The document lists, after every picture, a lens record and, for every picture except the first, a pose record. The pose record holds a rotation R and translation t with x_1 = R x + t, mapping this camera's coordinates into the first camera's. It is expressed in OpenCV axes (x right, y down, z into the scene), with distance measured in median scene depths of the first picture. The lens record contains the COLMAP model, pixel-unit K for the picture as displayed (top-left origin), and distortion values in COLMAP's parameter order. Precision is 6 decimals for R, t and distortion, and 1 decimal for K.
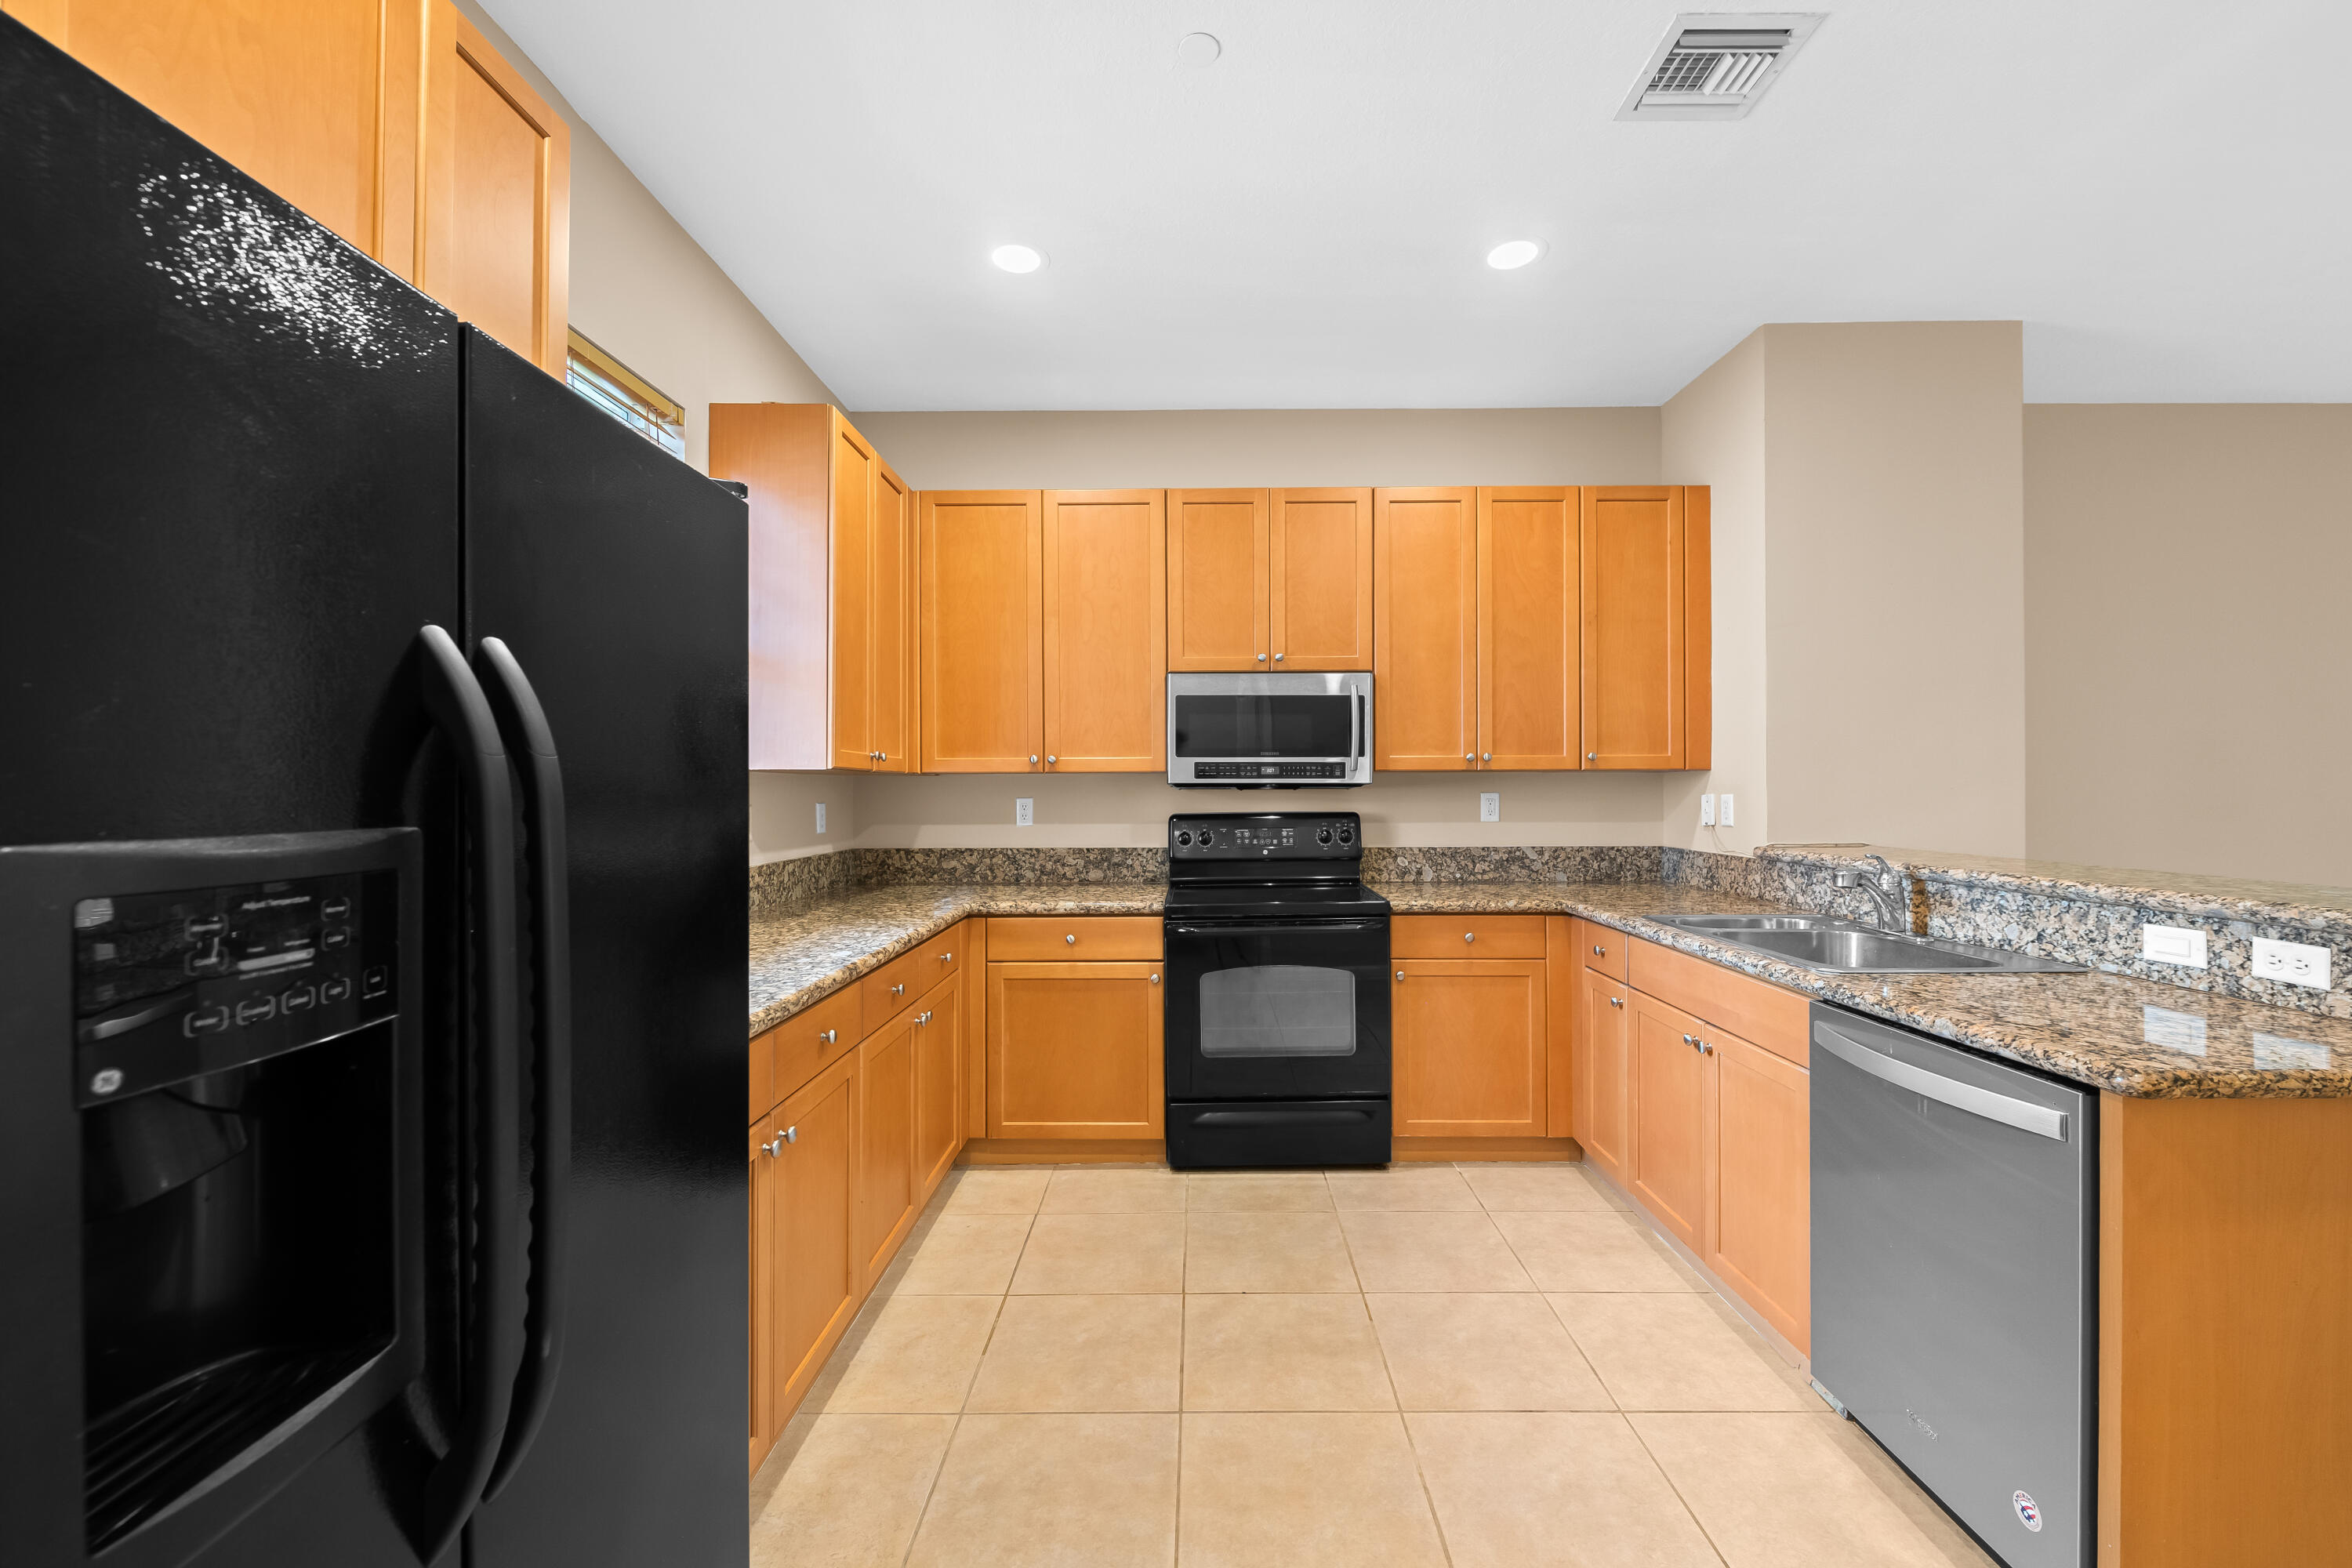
lens RADIAL K [[932.7, 0, 1184.5], [0, 932.7, 783.0], [0, 0, 1]] dist [0.003116, -0.004254]
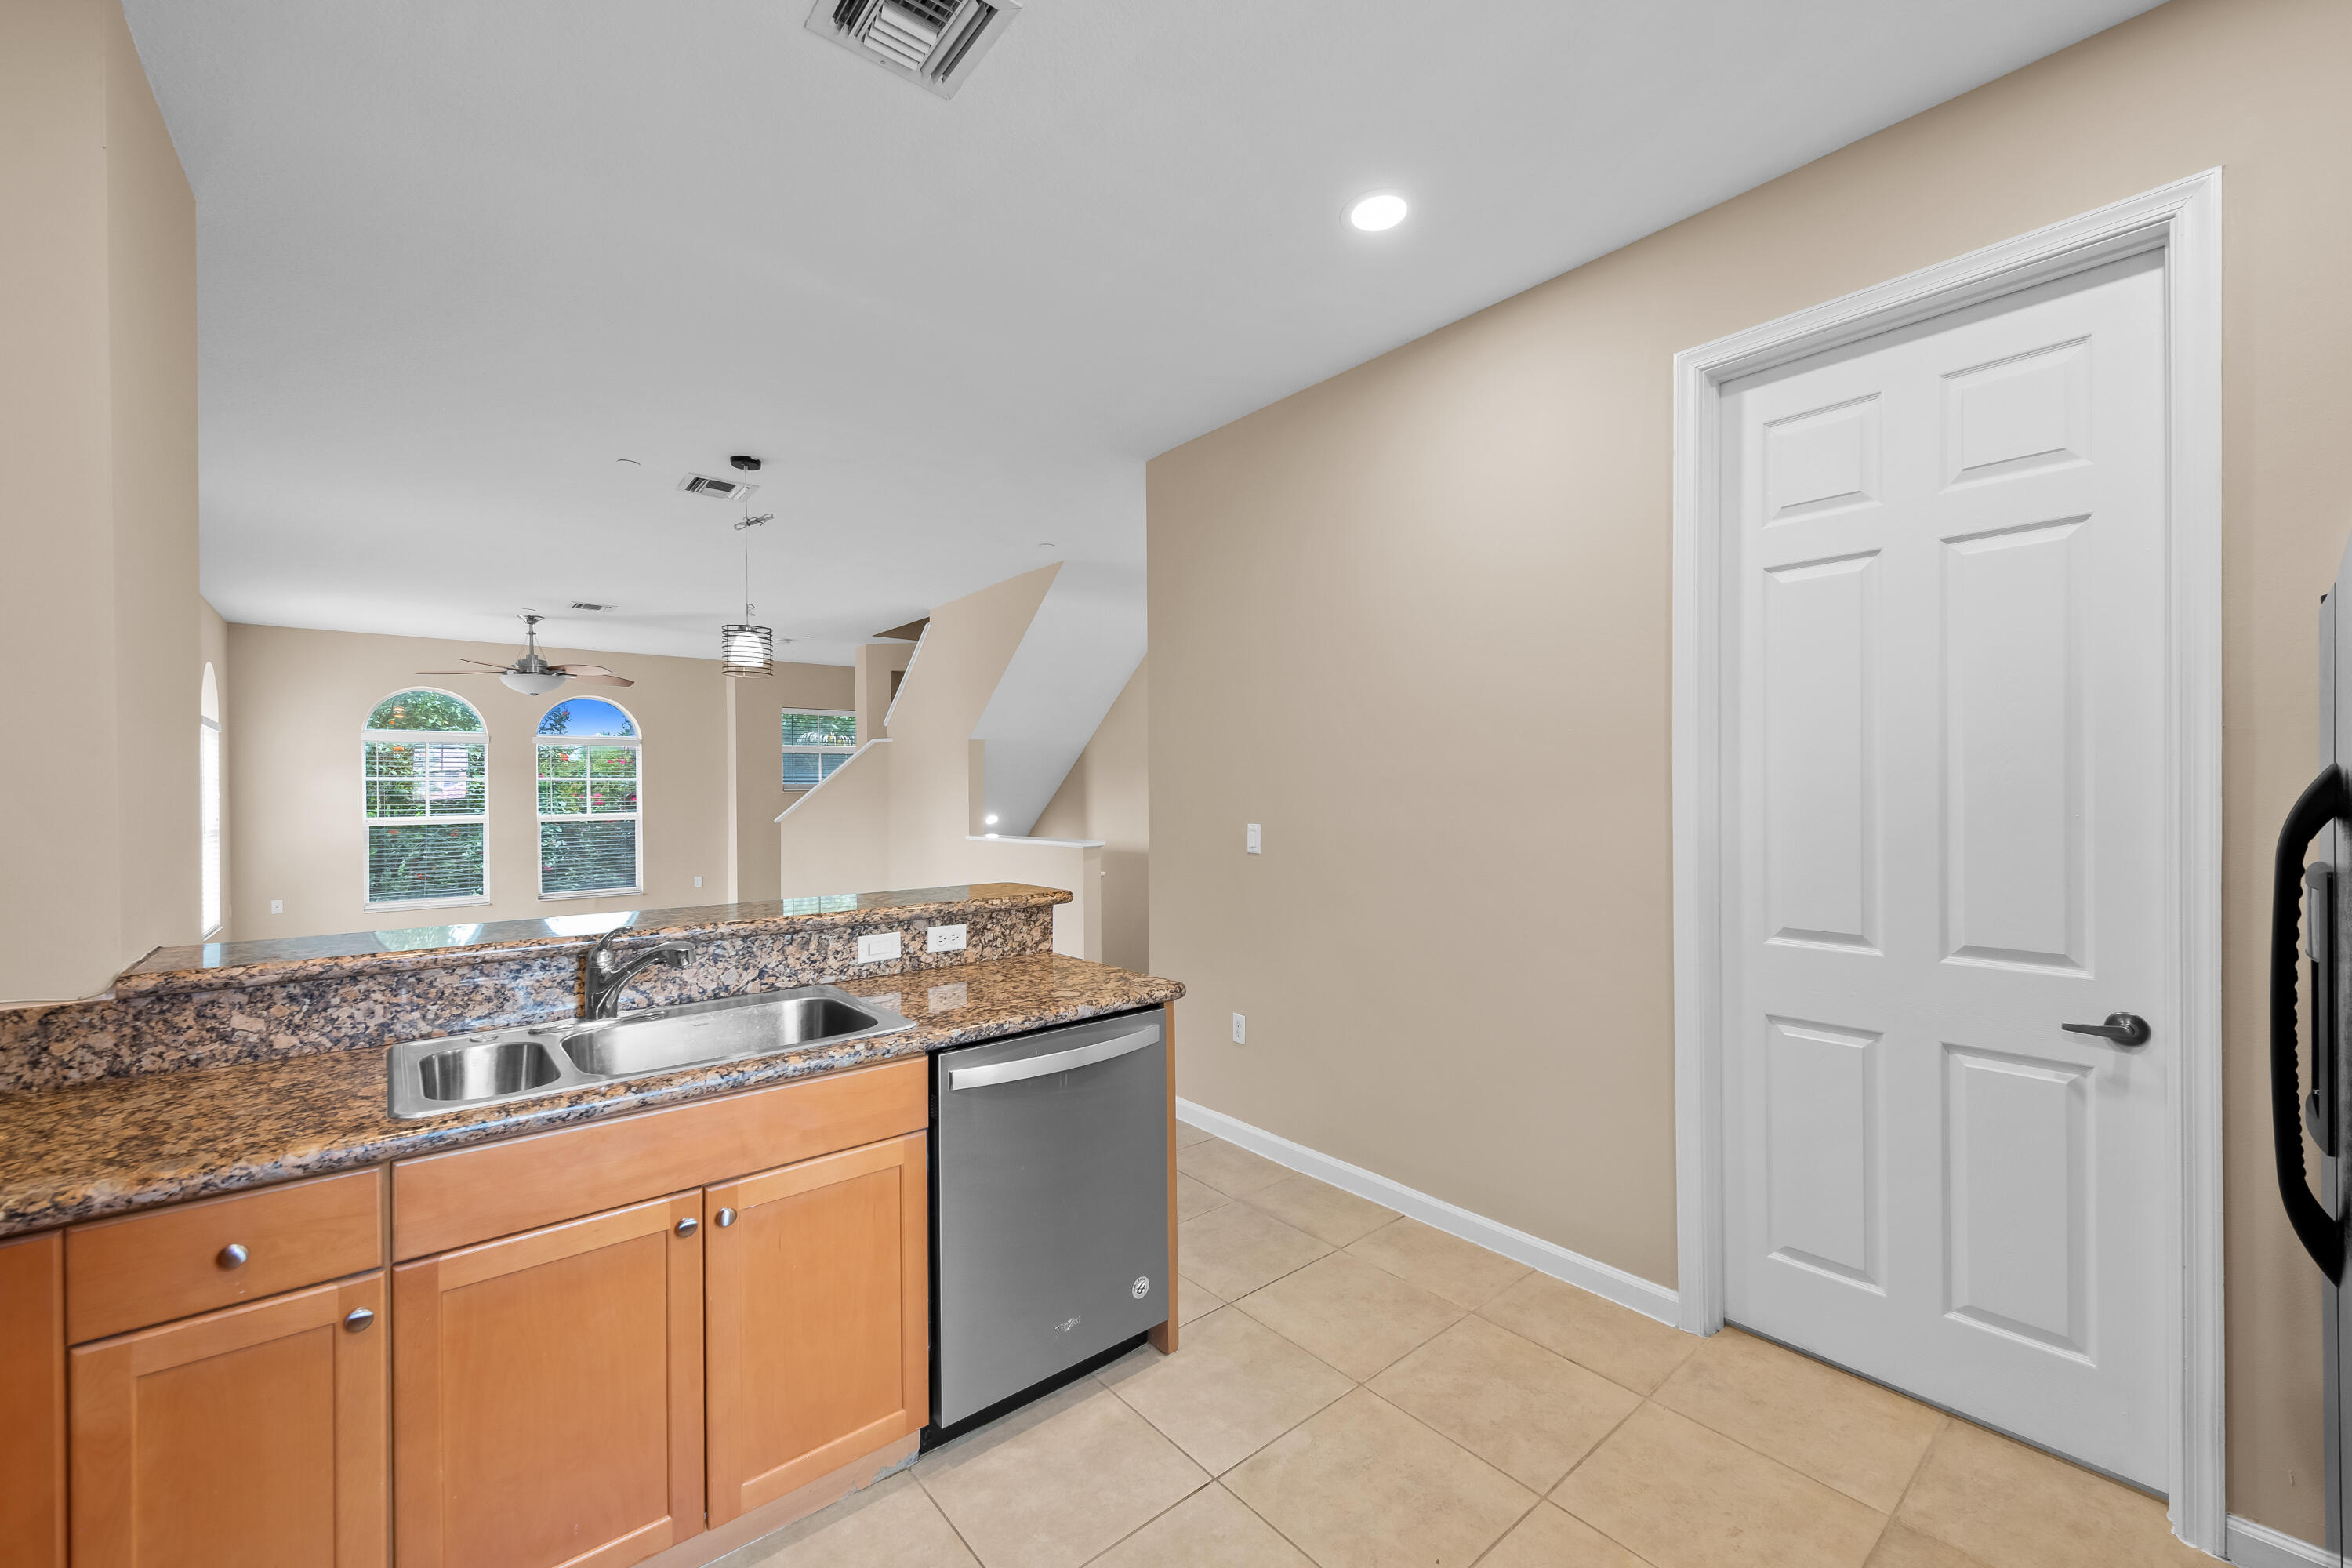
lens RADIAL K [[932.7, 0, 1197.8], [0, 932.7, 788.6], [0, 0, 1]] dist [0.003116, -0.004254]
pose [[-0.662358, 0.008810, 0.749136, -0.158694], [0.006866, 0.999960, -0.005690, -0.027321], [-0.749156, 0.001375, -0.662392, 0.866756]]
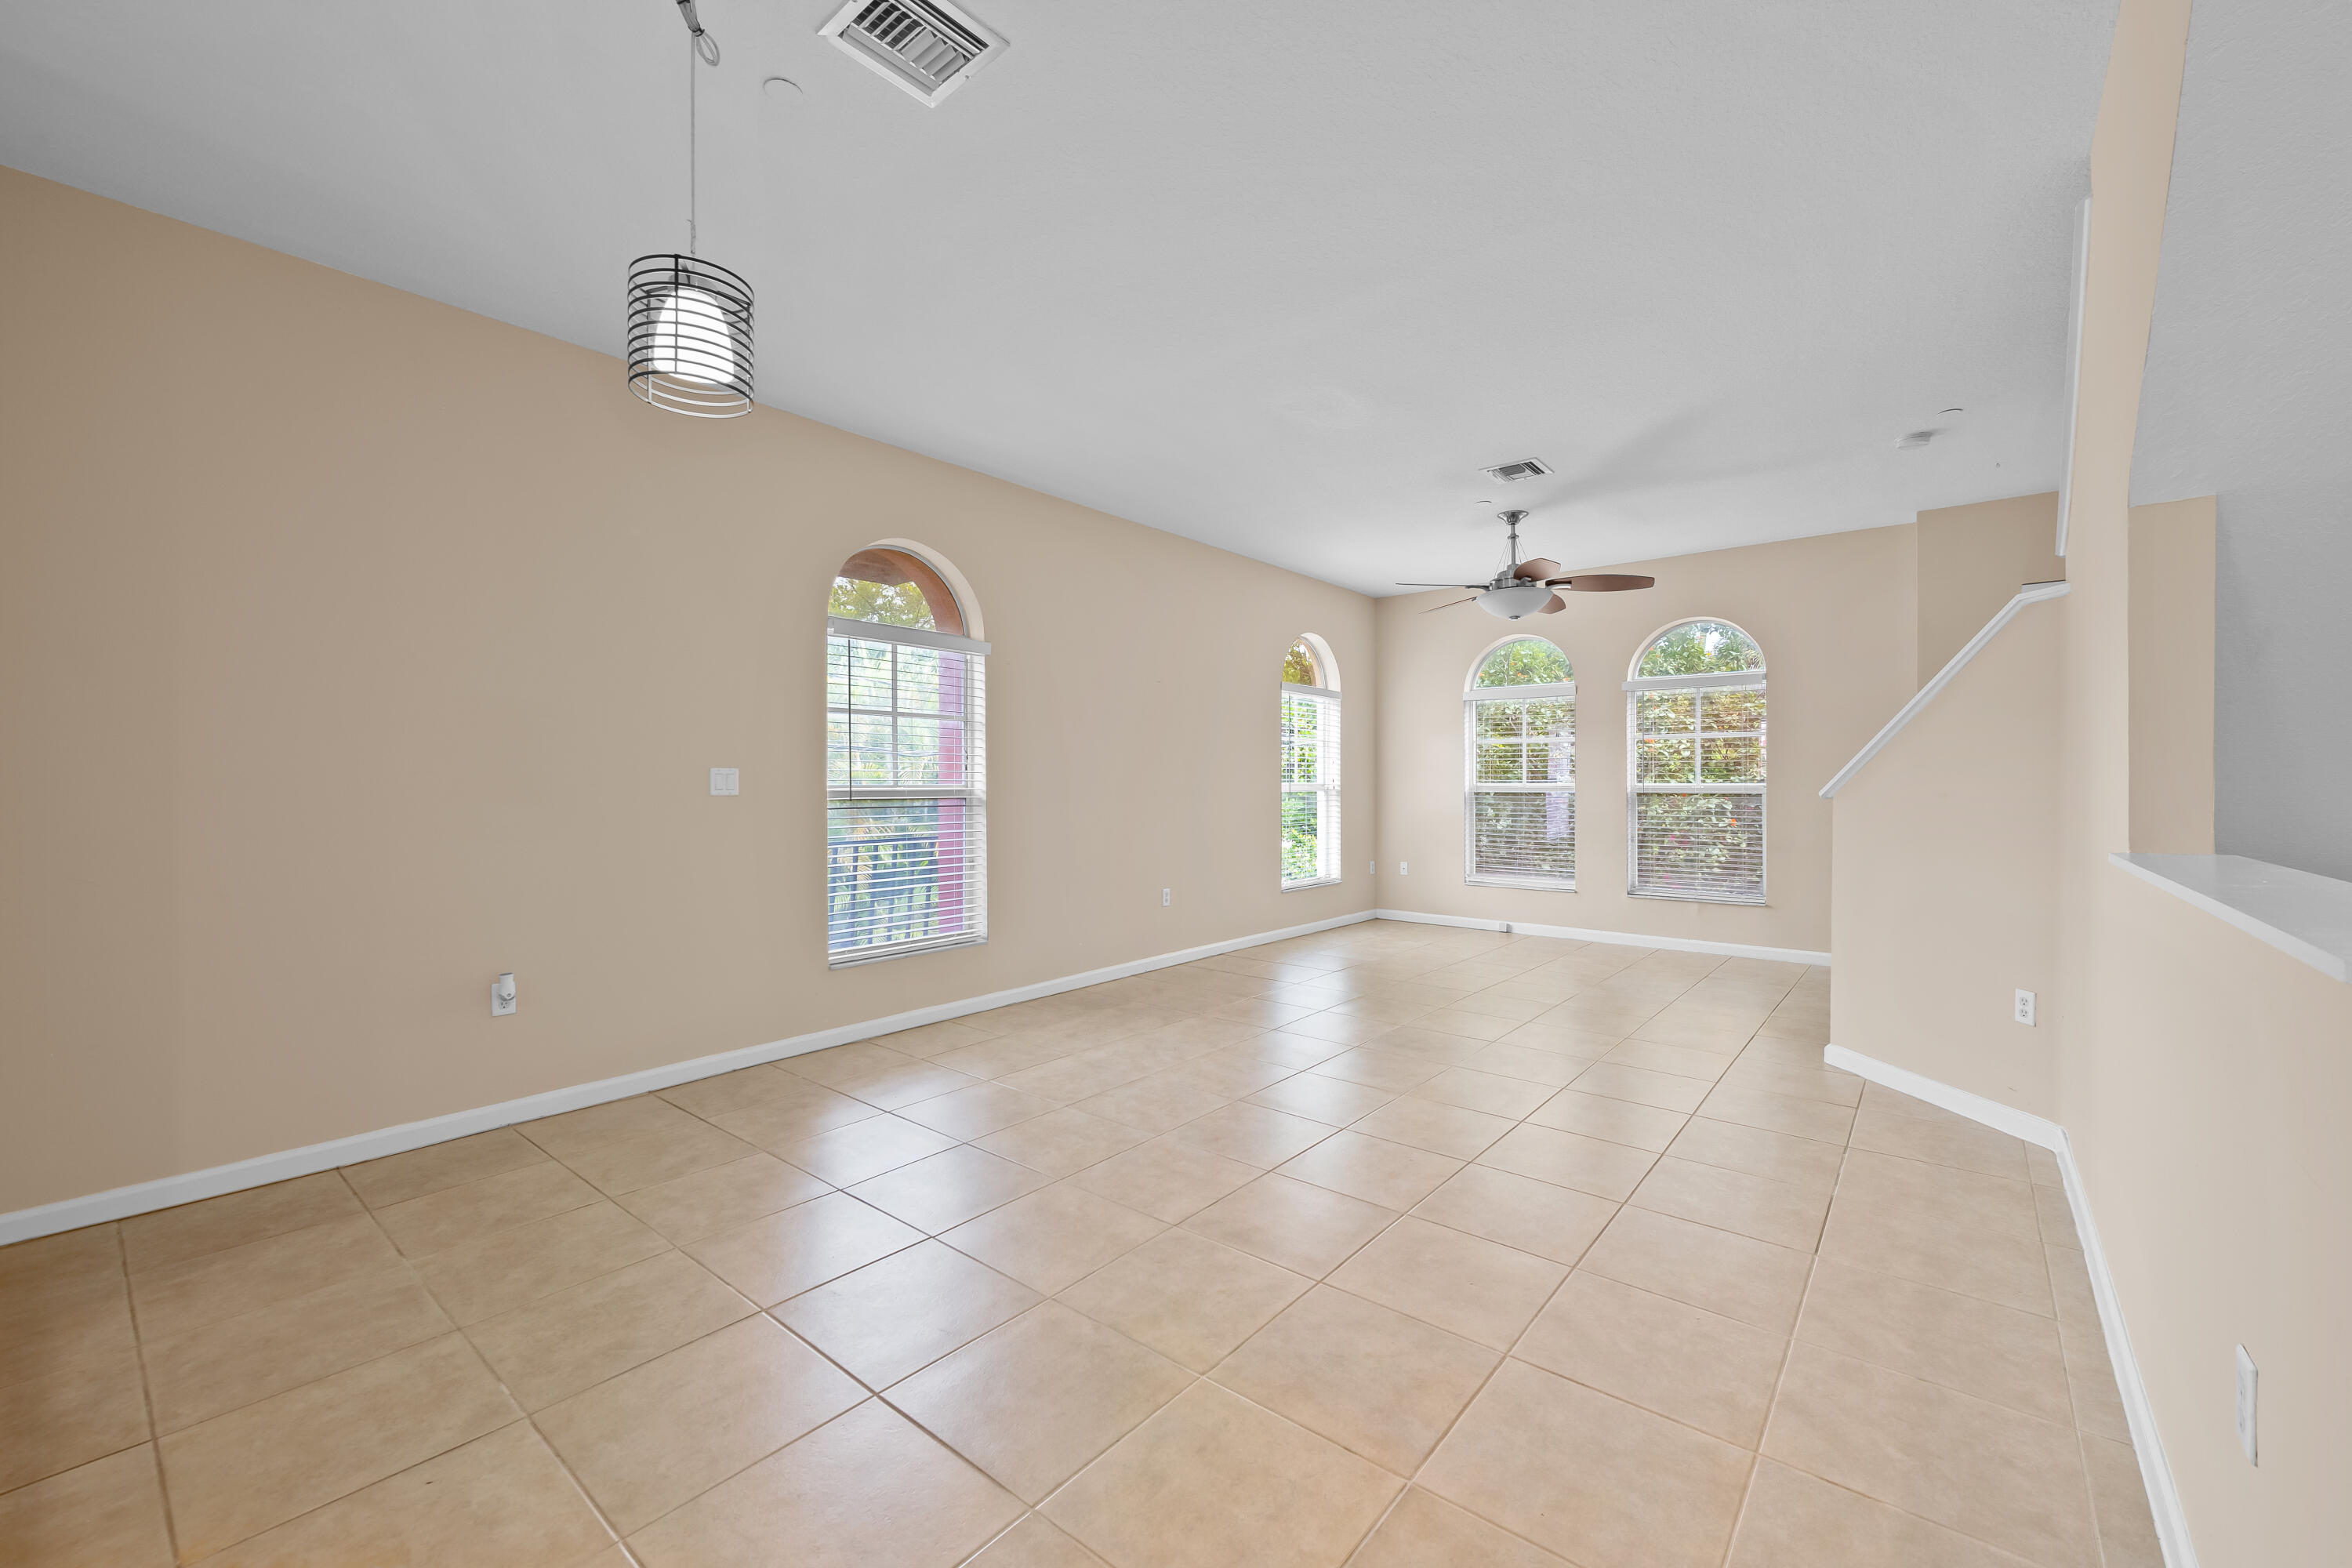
lens RADIAL K [[932.7, 0, 1199.0], [0, 932.7, 767.5], [0, 0, 1]] dist [0.003116, -0.004254]
pose [[0.615653, 0.013738, 0.787897, 0.955648], [-0.003960, 0.999889, -0.014340, 0.020853], [-0.788007, 0.005709, 0.615639, -0.039568]]
